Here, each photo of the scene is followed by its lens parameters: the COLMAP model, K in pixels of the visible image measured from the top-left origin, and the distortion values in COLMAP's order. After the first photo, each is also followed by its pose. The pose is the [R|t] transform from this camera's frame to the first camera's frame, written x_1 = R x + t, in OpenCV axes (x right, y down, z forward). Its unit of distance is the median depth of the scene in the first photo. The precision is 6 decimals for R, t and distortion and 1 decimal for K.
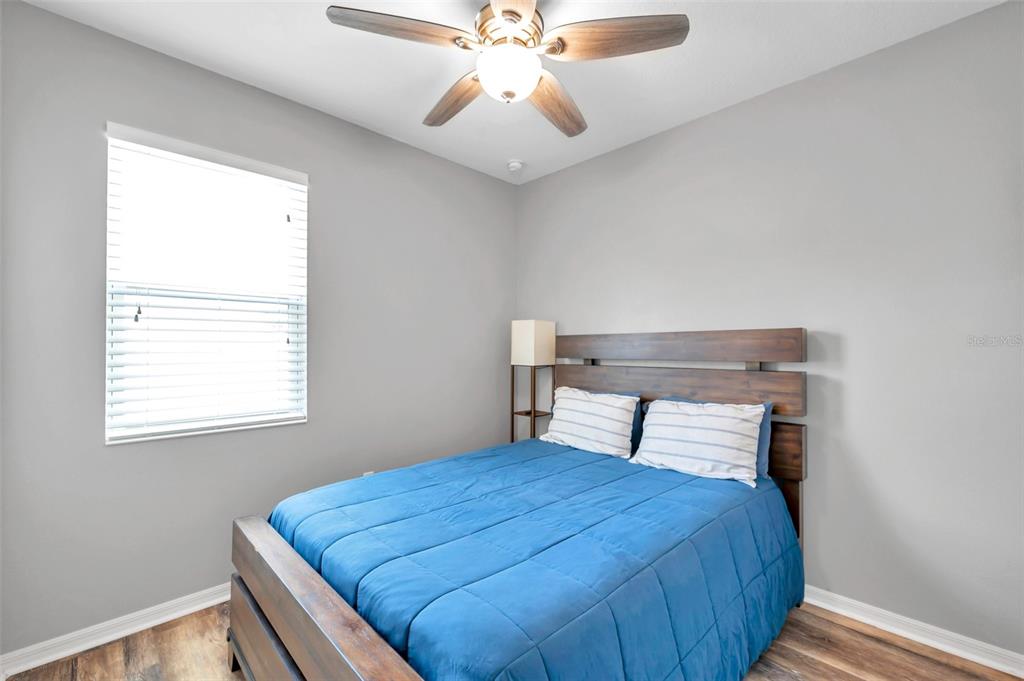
lens RADIAL K [[427.9, 0, 518.1], [0, 427.9, 345.0], [0, 0, 1]] dist [-0.001553, 0.000981]
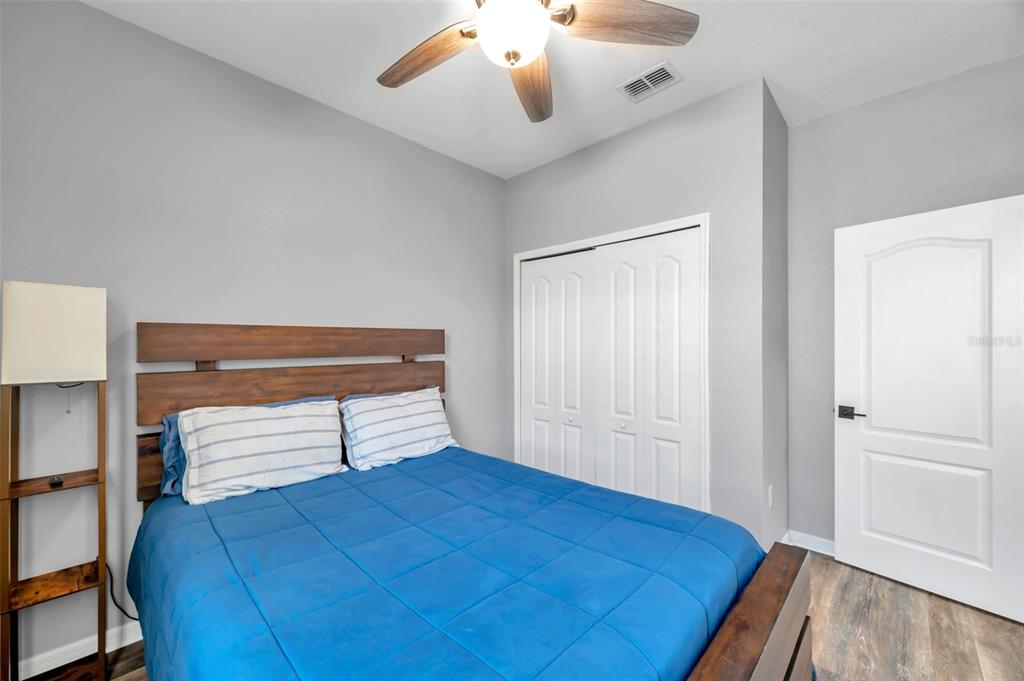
lens RADIAL K [[403.6, 0, 516.1], [0, 403.6, 342.4], [0, 0, 1]] dist [0.007341, -0.000667]
pose [[-0.025452, 0.006412, 0.999655, -0.559745], [-0.000253, 0.999979, -0.006421, 0.009523], [-0.999676, -0.000417, -0.025450, 0.655964]]
